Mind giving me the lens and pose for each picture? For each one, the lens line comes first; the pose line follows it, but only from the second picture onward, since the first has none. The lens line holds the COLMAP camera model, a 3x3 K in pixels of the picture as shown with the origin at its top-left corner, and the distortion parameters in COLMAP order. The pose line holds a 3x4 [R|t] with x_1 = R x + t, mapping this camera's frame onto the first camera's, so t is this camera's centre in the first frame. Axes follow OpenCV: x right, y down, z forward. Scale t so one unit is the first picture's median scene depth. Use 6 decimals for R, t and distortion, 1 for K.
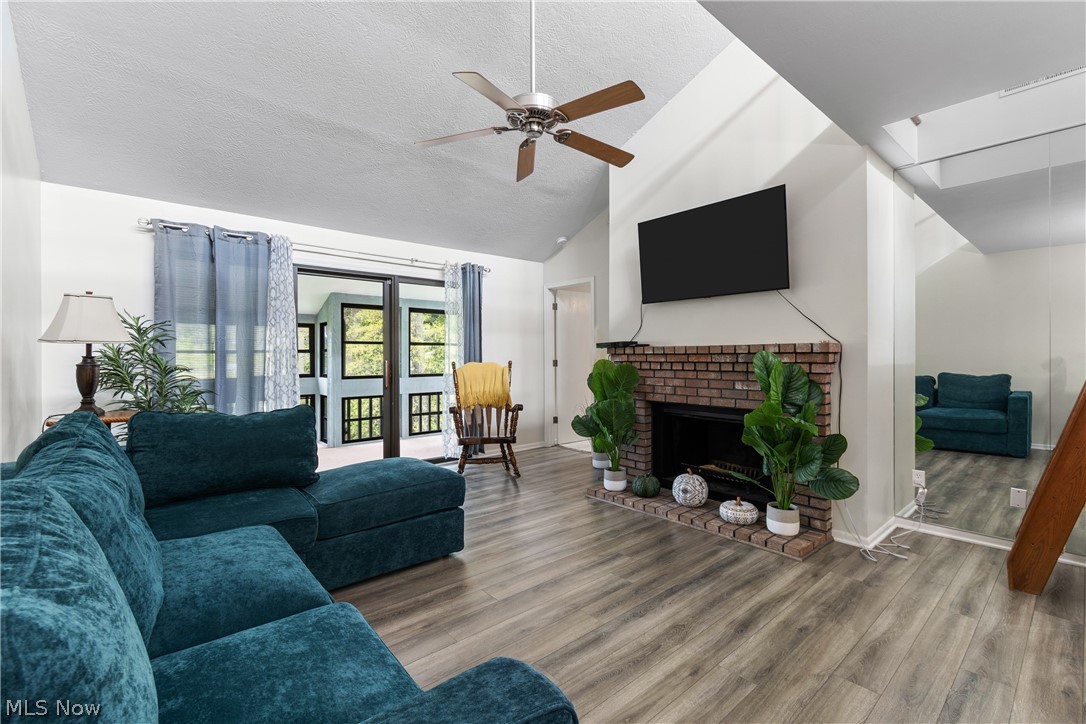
lens RADIAL K [[475.1, 0, 542.9], [0, 475.1, 355.2], [0, 0, 1]] dist [0.001230, -0.002029]
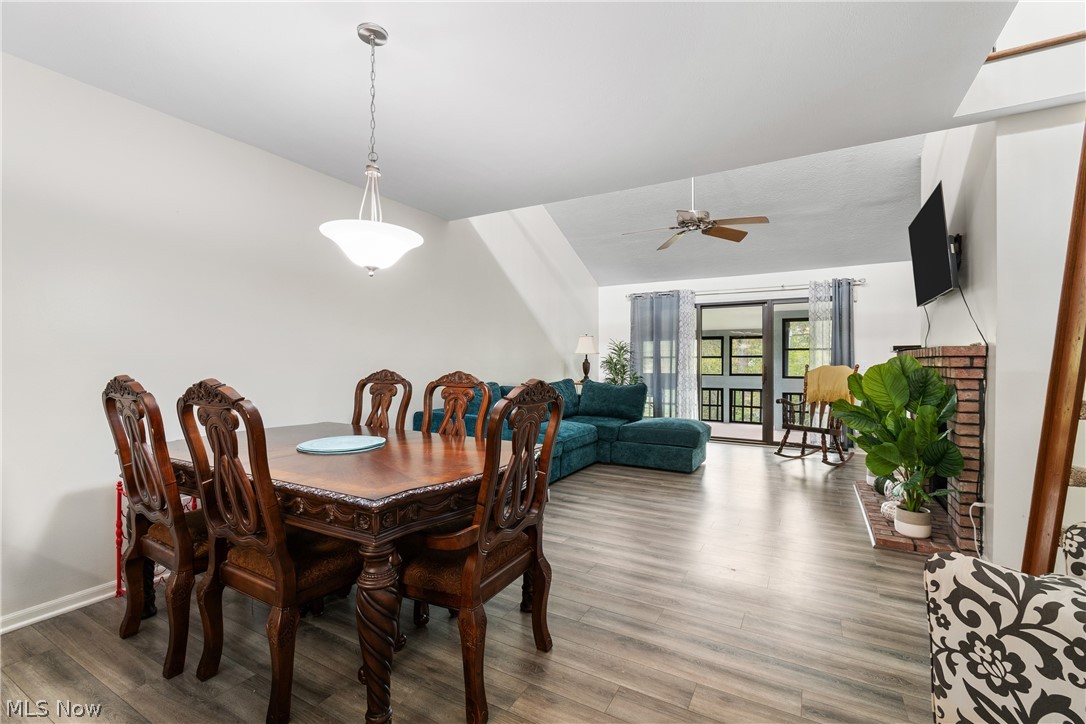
lens RADIAL K [[475.1, 0, 543.8], [0, 475.1, 359.8], [0, 0, 1]] dist [0.001230, -0.002029]
pose [[0.338664, 0.001801, -0.940906, 0.922934], [-0.002252, 0.999997, 0.001103, 0.001637], [0.940905, 0.001745, 0.338667, -0.060330]]
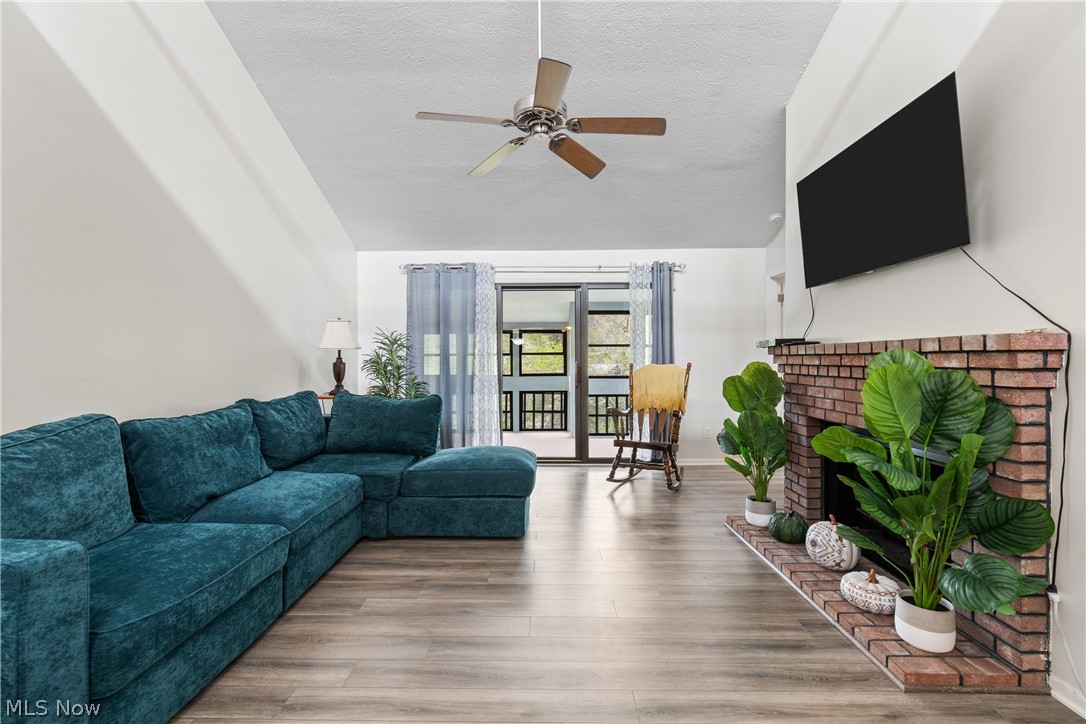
lens RADIAL K [[475.1, 0, 541.2], [0, 475.1, 360.8], [0, 0, 1]] dist [0.001230, -0.002029]
pose [[0.747019, 0.003888, -0.664791, 0.421838], [0.000943, 0.999976, 0.006907, 0.001408], [0.664802, -0.005786, 0.746997, 0.163783]]
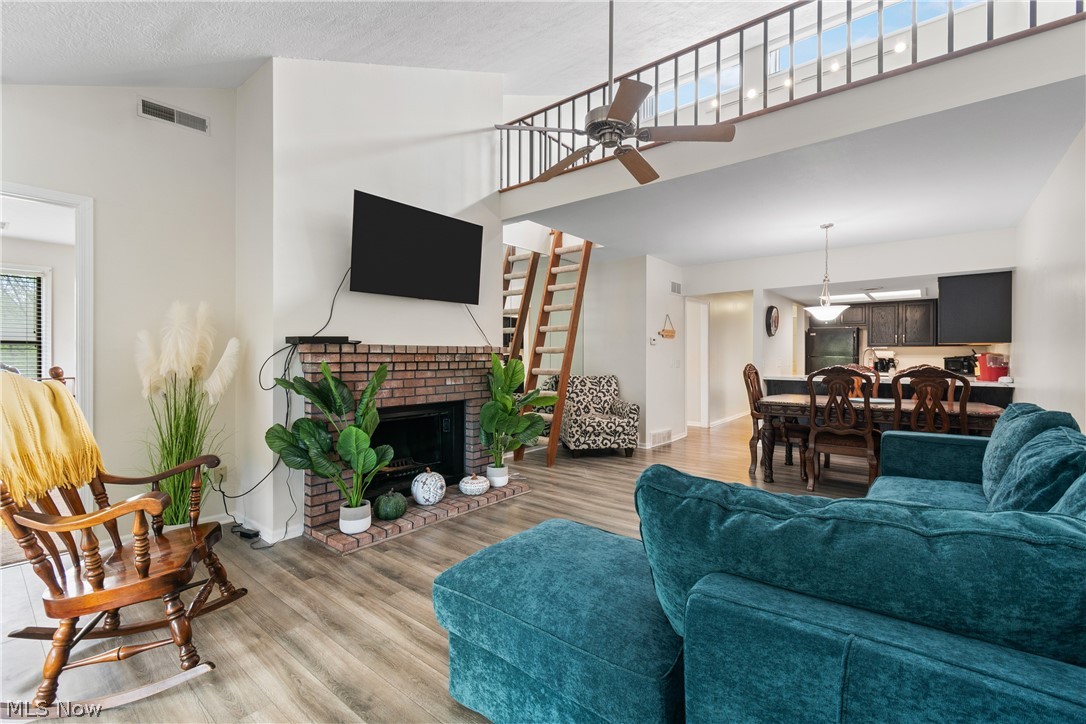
lens RADIAL K [[475.1, 0, 538.0], [0, 475.1, 359.3], [0, 0, 1]] dist [0.001230, -0.002029]
pose [[-0.163231, -0.004208, 0.986579, -0.669600], [-0.000088, 0.999991, 0.004250, 0.004685], [-0.986588, 0.000607, -0.163230, 0.864986]]
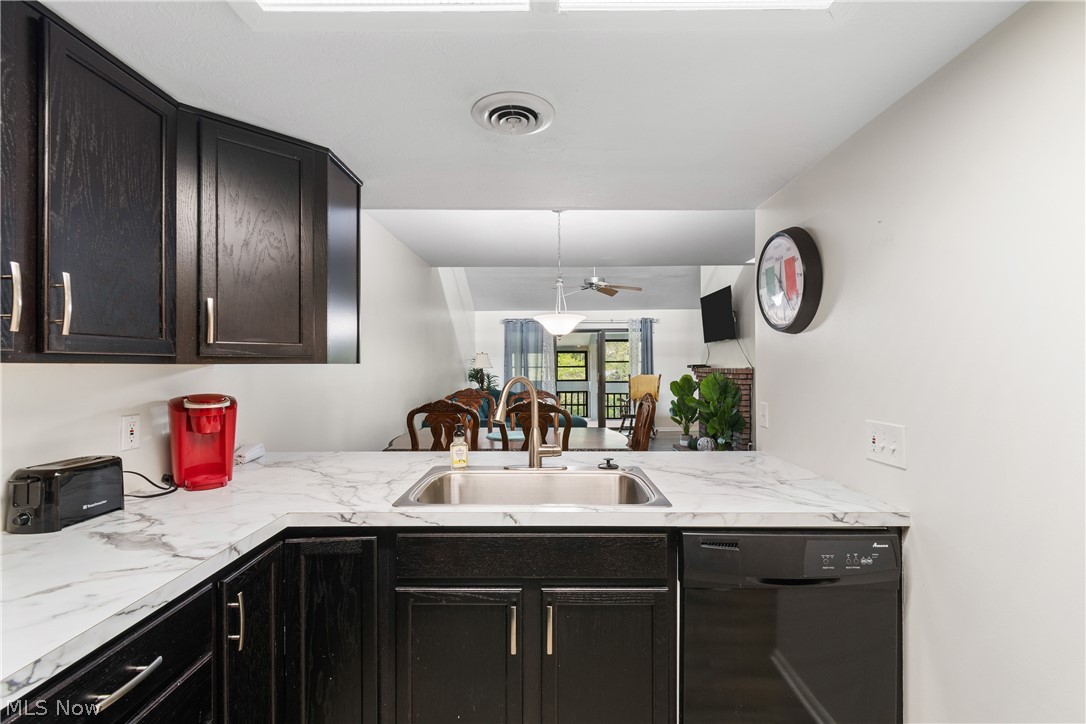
lens RADIAL K [[475.1, 0, 540.4], [0, 475.1, 361.4], [0, 0, 1]] dist [0.001230, -0.002029]
pose [[0.747282, -0.003999, -0.664495, 0.976471], [0.002637, 0.999992, -0.003052, -0.039339], [0.664502, 0.000529, 0.747286, -0.754676]]
